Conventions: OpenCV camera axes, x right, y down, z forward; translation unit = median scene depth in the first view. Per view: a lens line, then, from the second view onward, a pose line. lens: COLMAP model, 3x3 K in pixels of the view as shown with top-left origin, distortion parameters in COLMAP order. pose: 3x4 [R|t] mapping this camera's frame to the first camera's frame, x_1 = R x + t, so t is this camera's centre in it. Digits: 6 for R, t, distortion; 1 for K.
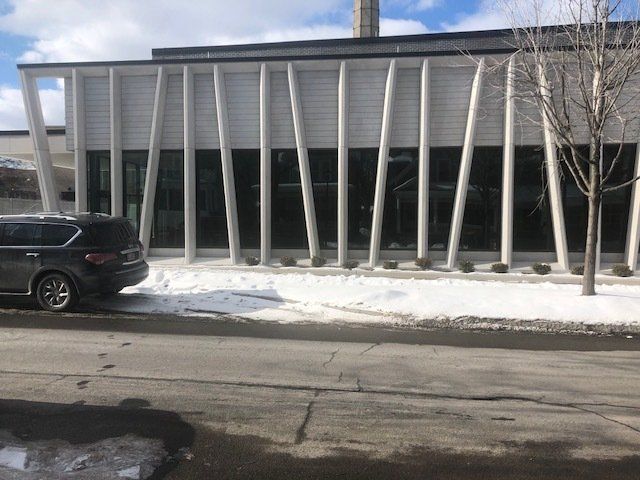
lens RADIAL K [[552.8, 0, 327.6], [0, 552.8, 242.7], [0, 0, 1]] dist [0.037898, -0.010096]
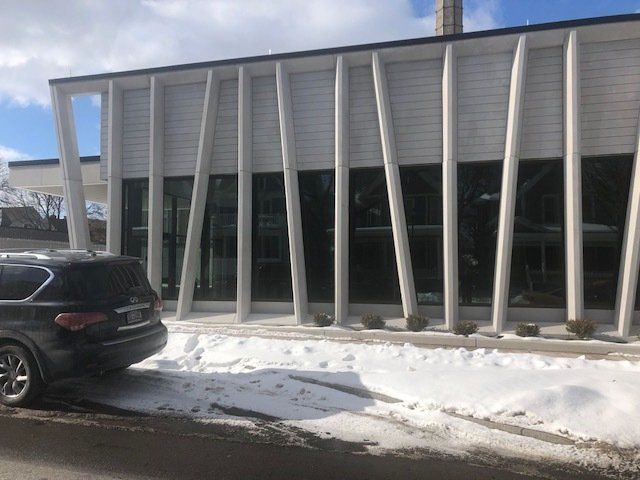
lens RADIAL K [[552.8, 0, 327.6], [0, 552.8, 242.7], [0, 0, 1]] dist [0.037898, -0.010096]
pose [[0.990846, -0.006465, -0.134845, -0.032981], [-0.005757, 0.995920, -0.090053, -0.002875], [0.134878, 0.090005, 0.986766, 0.284871]]
